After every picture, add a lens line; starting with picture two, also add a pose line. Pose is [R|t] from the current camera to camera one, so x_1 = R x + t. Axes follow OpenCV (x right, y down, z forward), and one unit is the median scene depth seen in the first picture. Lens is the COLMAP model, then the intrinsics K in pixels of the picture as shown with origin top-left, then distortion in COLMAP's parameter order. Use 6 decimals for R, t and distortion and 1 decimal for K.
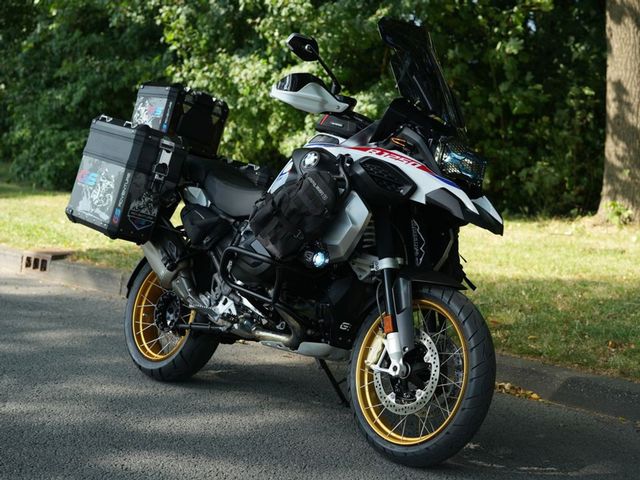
lens RADIAL K [[1007.1, 0, 318.9], [0, 1007.1, 254.6], [0, 0, 1]] dist [-0.081720, 0.932892]
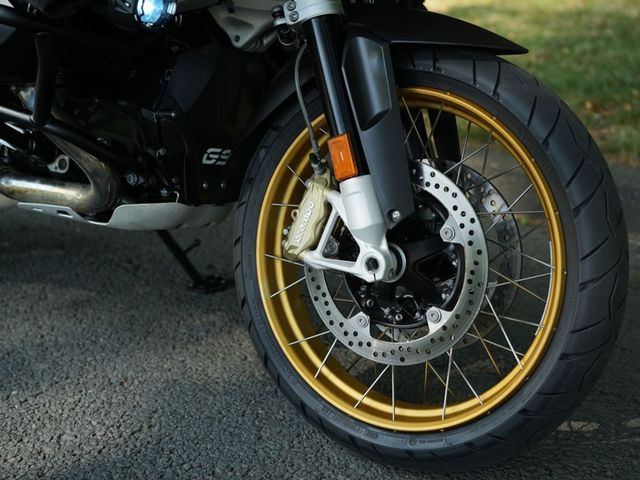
lens RADIAL K [[1007.1, 0, 318.9], [0, 1007.1, 254.6], [0, 0, 1]] dist [-0.081720, 0.932892]
pose [[0.963851, -0.135261, 0.229557, -0.038621], [0.070836, 0.960640, 0.268613, -0.002781], [-0.256854, -0.242642, 0.935495, 0.607394]]
